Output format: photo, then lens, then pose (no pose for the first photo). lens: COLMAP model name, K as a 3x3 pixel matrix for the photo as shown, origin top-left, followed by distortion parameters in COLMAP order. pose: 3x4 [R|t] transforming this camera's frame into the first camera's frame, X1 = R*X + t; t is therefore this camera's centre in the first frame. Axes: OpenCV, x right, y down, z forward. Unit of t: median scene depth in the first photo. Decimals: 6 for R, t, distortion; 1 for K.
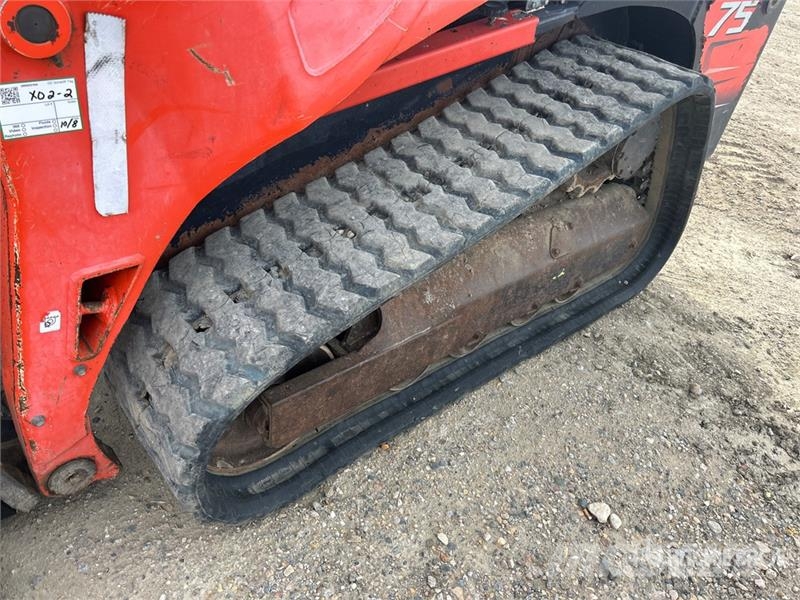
lens RADIAL K [[598.9, 0, 400.0], [0, 598.9, 300.0], [0, 0, 1]] dist [0.048998, -0.070205]
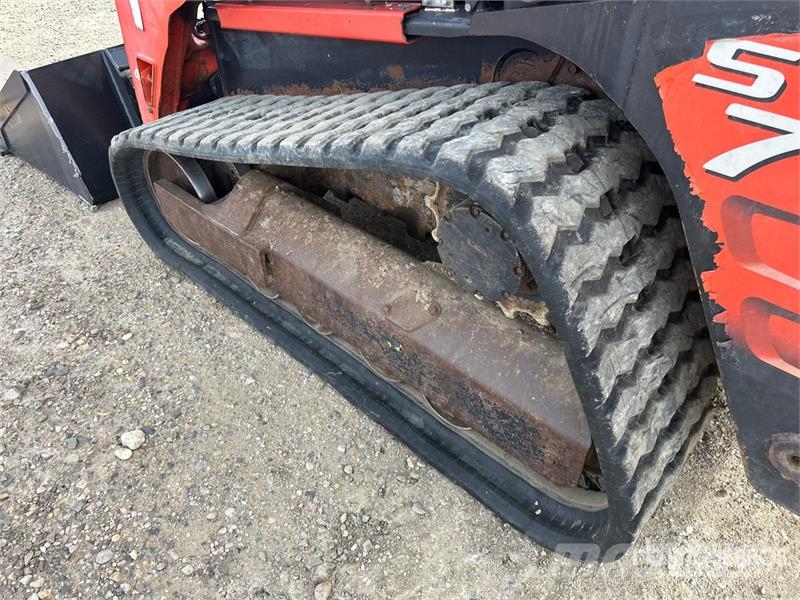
lens RADIAL K [[599.6, 0, 401.0], [0, 599.6, 289.4], [0, 0, 1]] dist [0.051150, -0.072444]
pose [[0.120404, 0.529435, -0.839763, 1.648466], [-0.592279, 0.717180, 0.367231, -0.723429], [0.796686, 0.453158, 0.399925, 1.212612]]
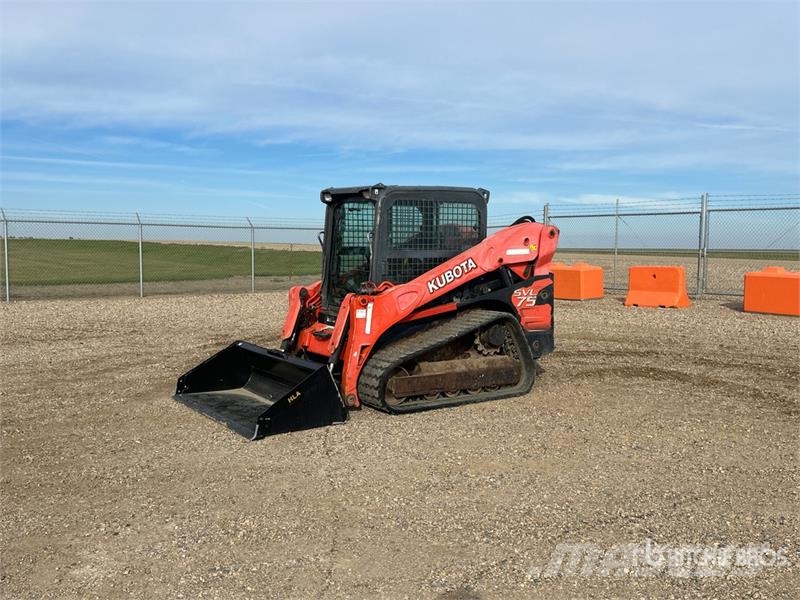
lens RADIAL K [[765.6, 0, 400.0], [0, 765.6, 300.0], [0, 0, 1]] dist [0.131550, -0.006831]
pose [[0.986664, -0.119097, -0.110947, 0.622456], [0.036214, 0.825168, -0.563725, 3.465755], [0.158688, 0.552190, 0.818477, -4.738380]]
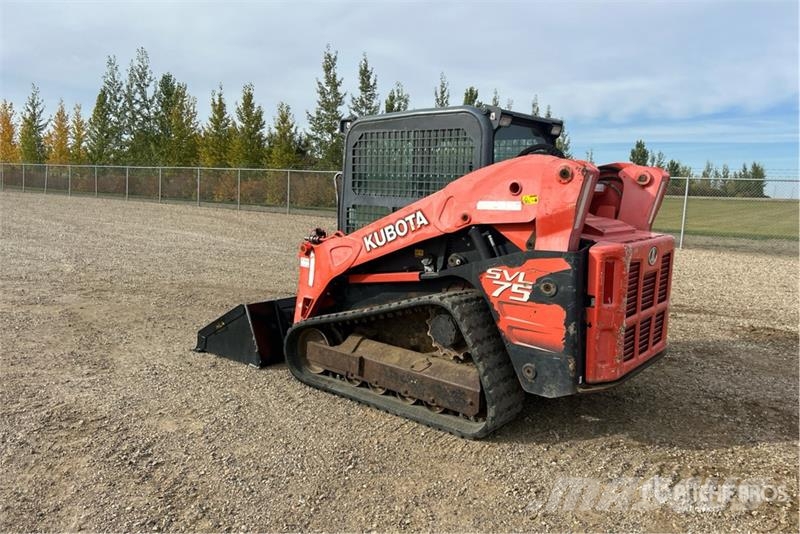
lens RADIAL K [[601.6, 0, 406.1], [0, 601.6, 263.1], [0, 0, 1]] dist [0.077258, -0.067551]
pose [[0.177660, -0.002099, -0.984090, 4.440541], [-0.614107, 0.781159, -0.112532, -0.205468], [0.768966, 0.624329, 0.137492, 0.764514]]
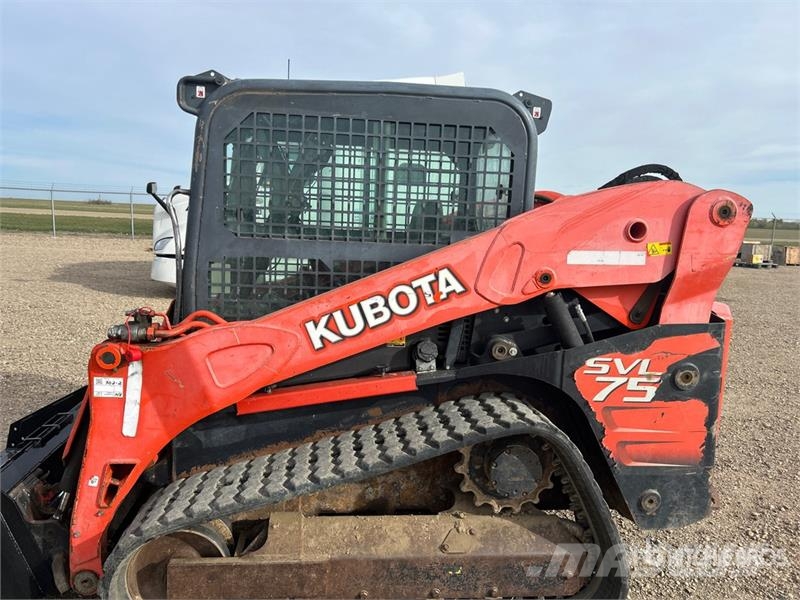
lens RADIAL K [[598.9, 0, 400.0], [0, 598.9, 300.0], [0, 0, 1]] dist [0.048998, -0.070205]
pose [[0.831419, -0.025549, -0.555059, 1.596831], [-0.290190, 0.831921, -0.472966, 0.204817], [0.473849, 0.554306, 0.684261, -0.355115]]
